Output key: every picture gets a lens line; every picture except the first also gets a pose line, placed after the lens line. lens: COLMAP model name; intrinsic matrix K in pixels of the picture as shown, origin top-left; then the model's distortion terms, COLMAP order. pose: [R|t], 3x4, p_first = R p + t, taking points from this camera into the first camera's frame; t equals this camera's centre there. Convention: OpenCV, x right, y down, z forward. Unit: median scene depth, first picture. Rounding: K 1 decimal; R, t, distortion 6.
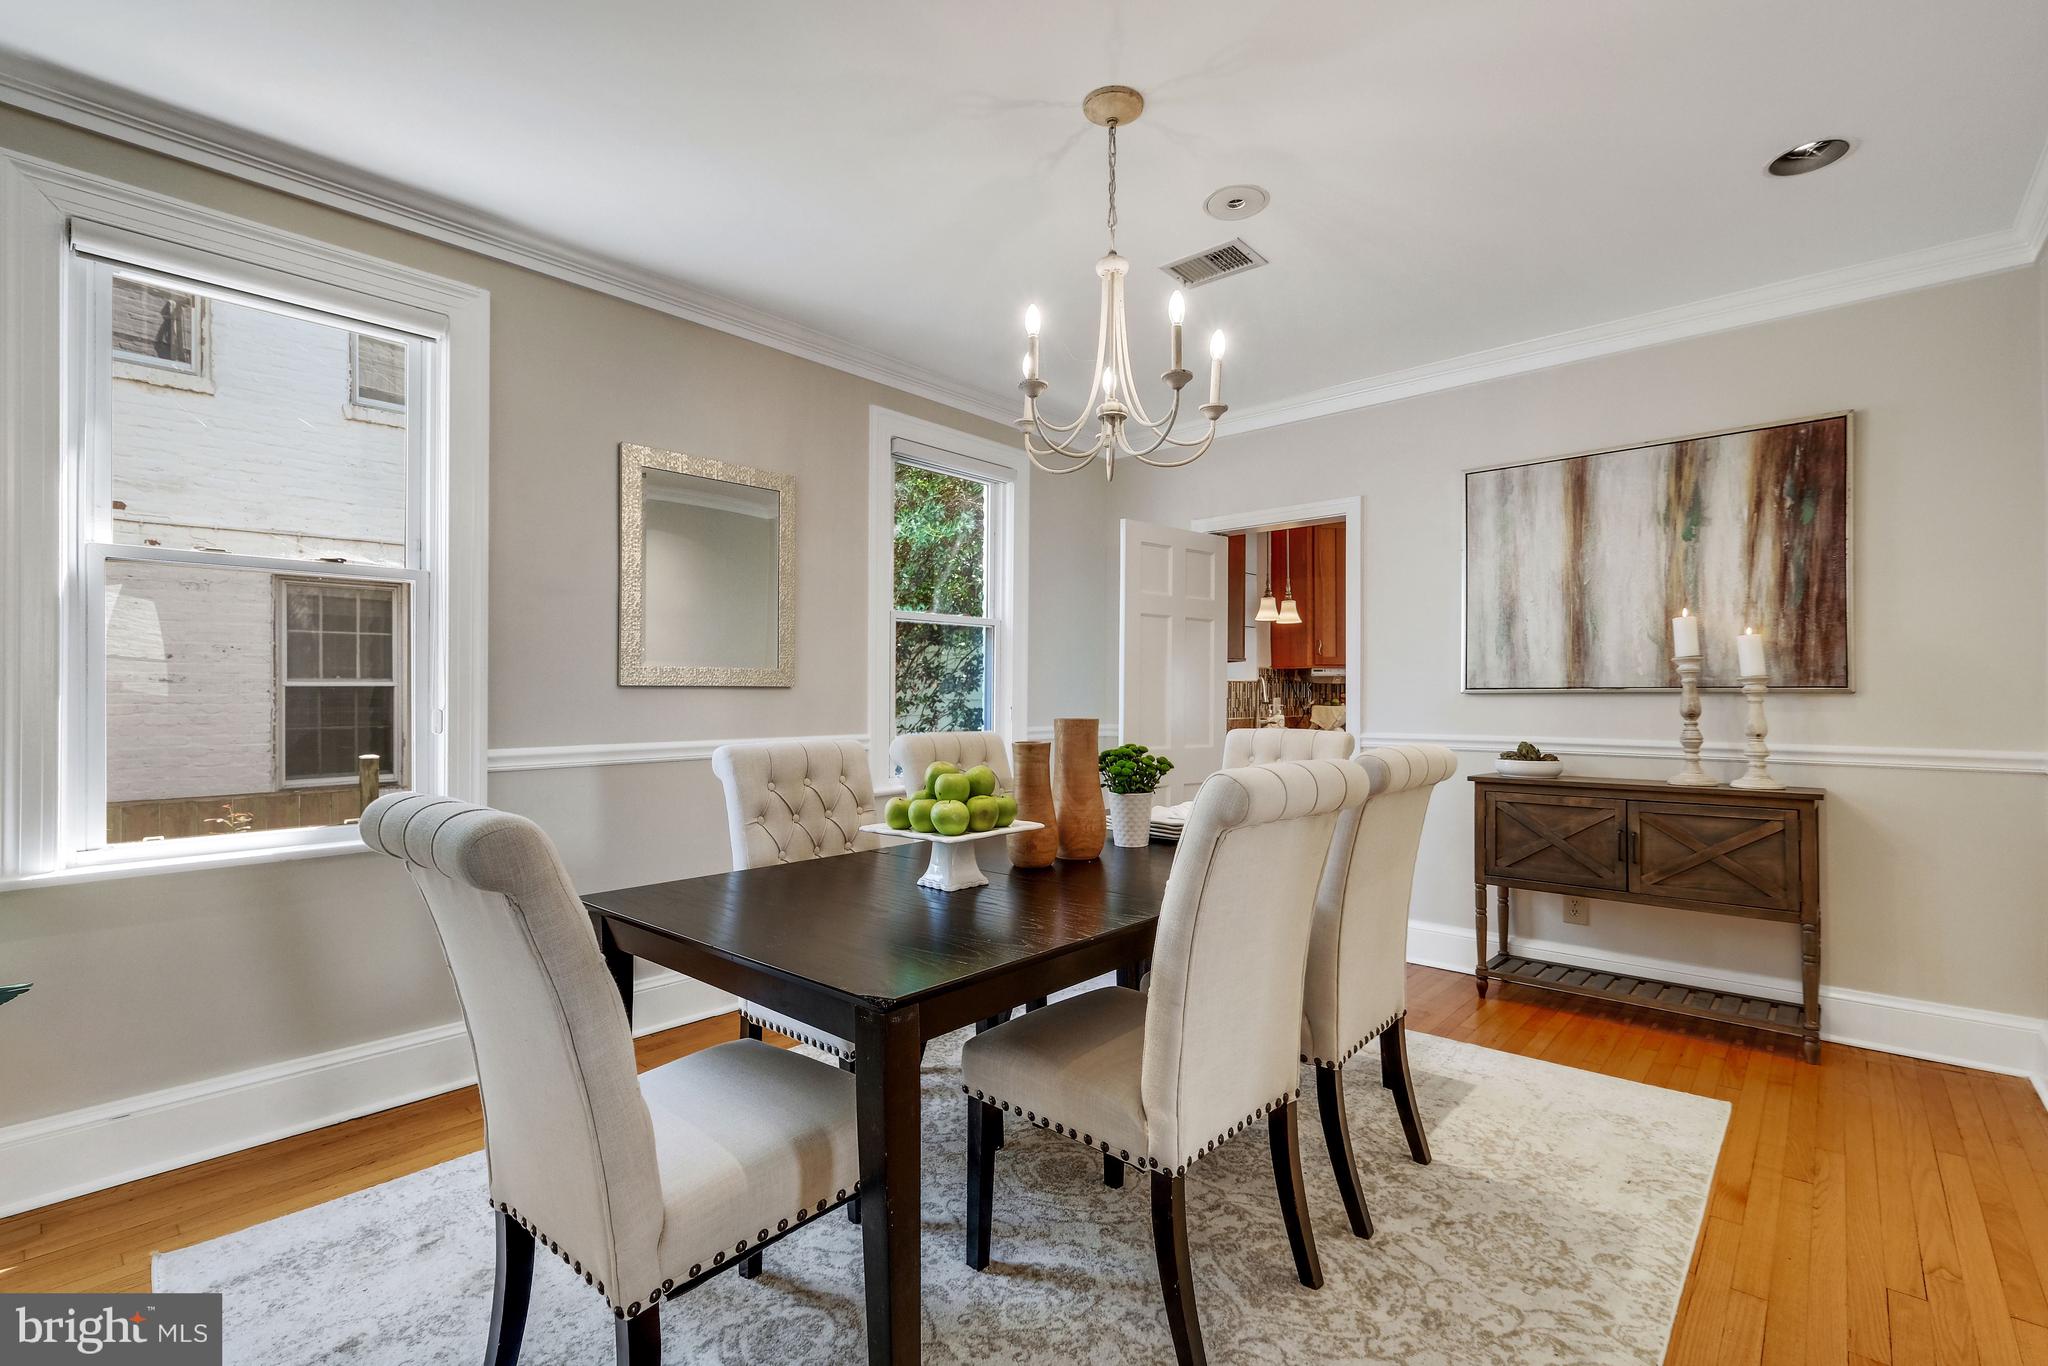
lens RADIAL K [[906.1, 0, 1024.3], [0, 906.1, 680.8], [0, 0, 1]] dist [-0.002016, -0.000476]
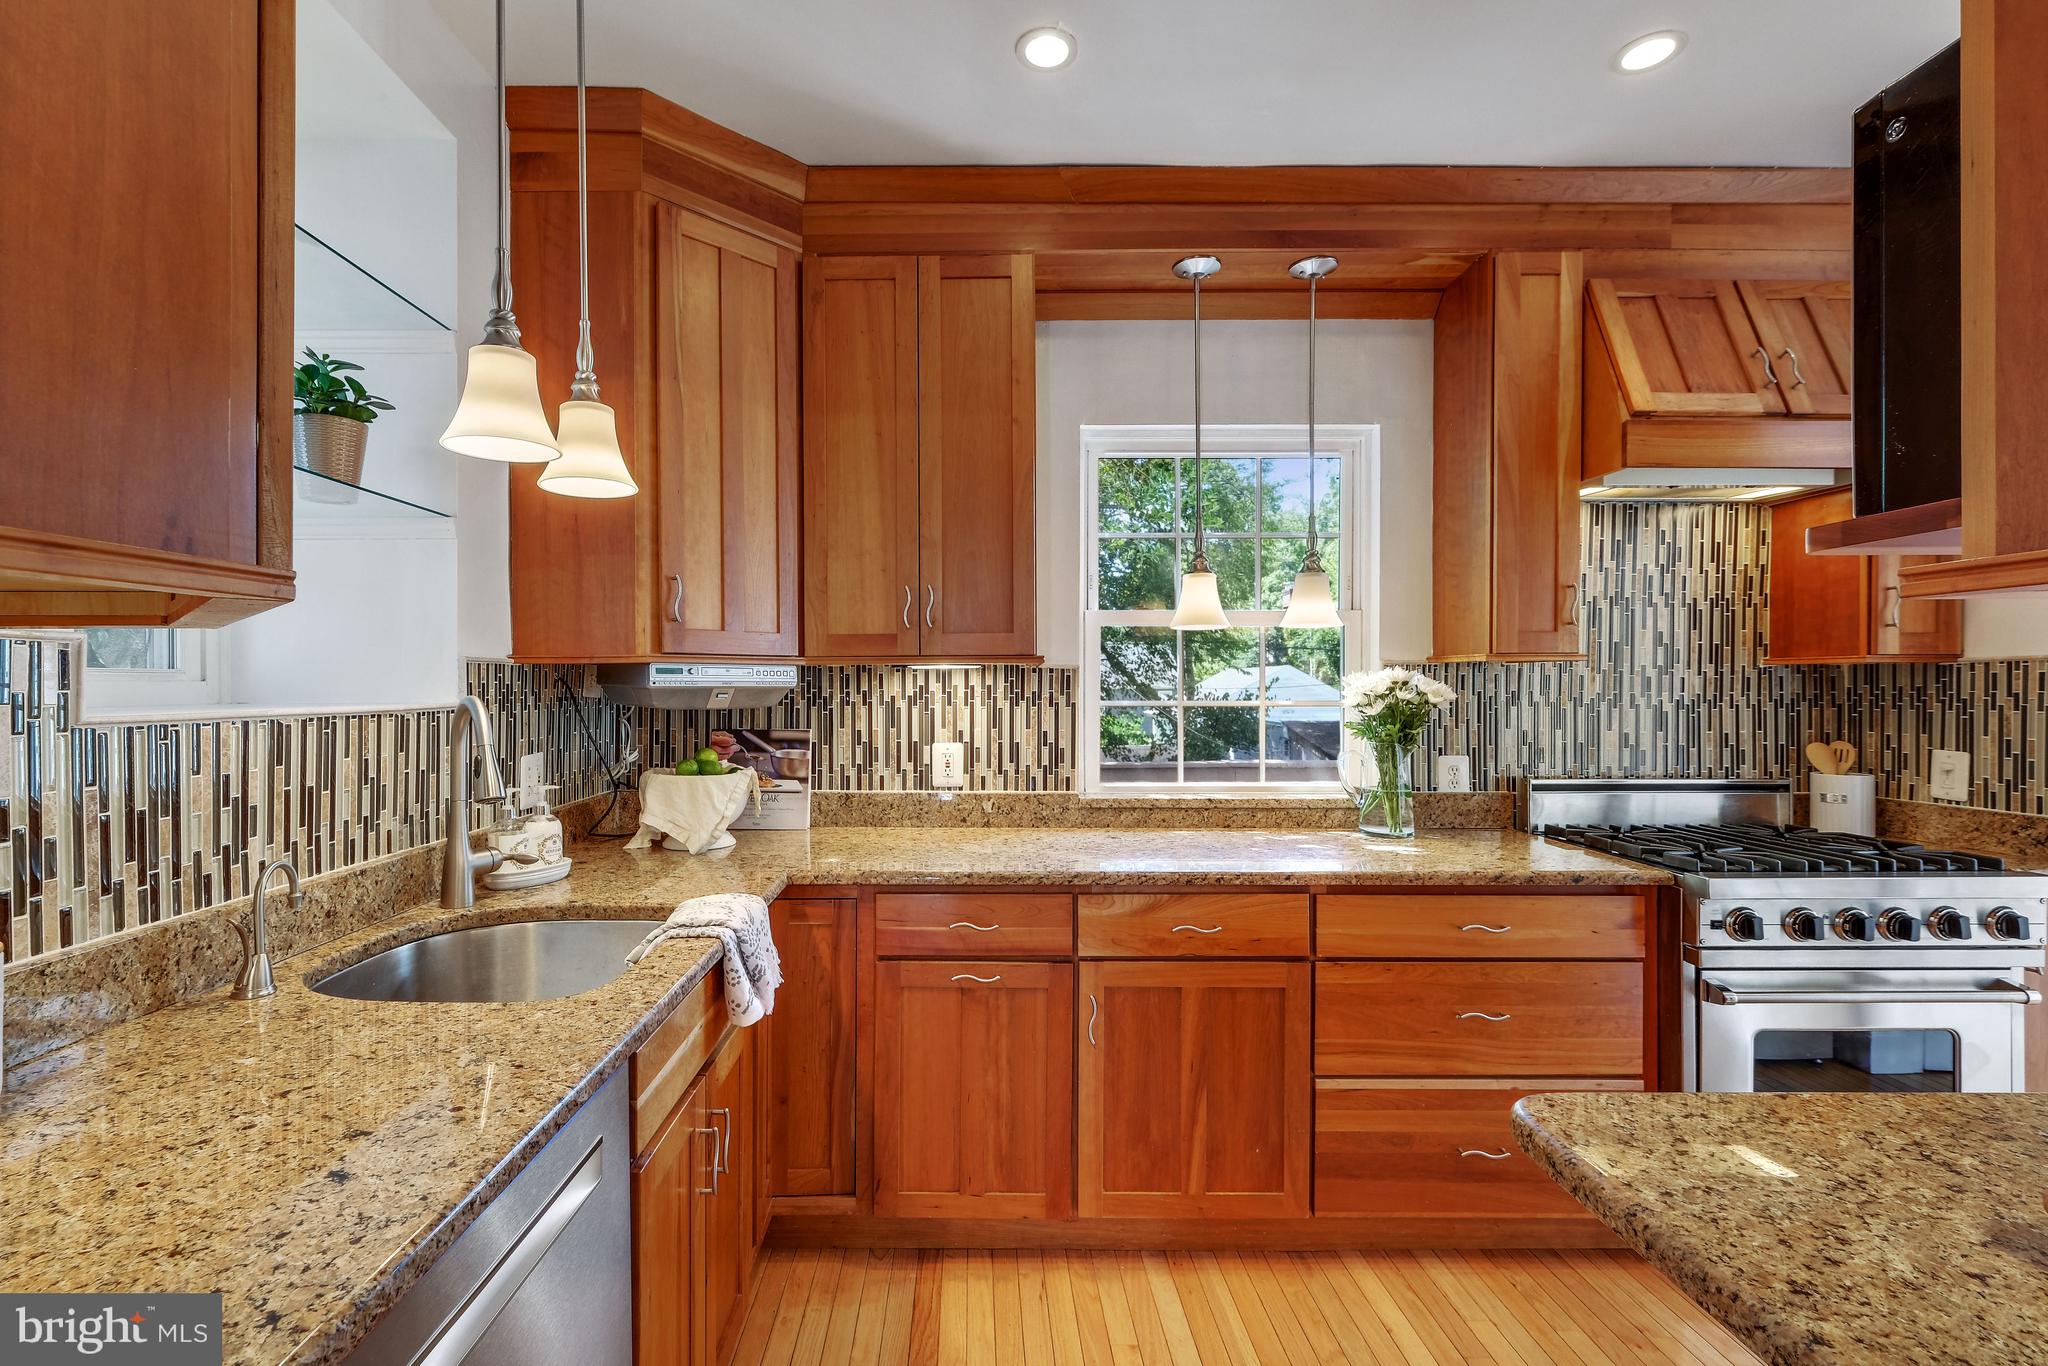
lens RADIAL K [[906.1, 0, 1022.6], [0, 906.1, 687.5], [0, 0, 1]] dist [-0.002016, -0.000476]
pose [[0.699012, -0.008397, 0.715061, 0.179928], [0.006764, 0.999964, 0.005131, -0.005874], [-0.715078, 0.001250, 0.699043, 0.682280]]
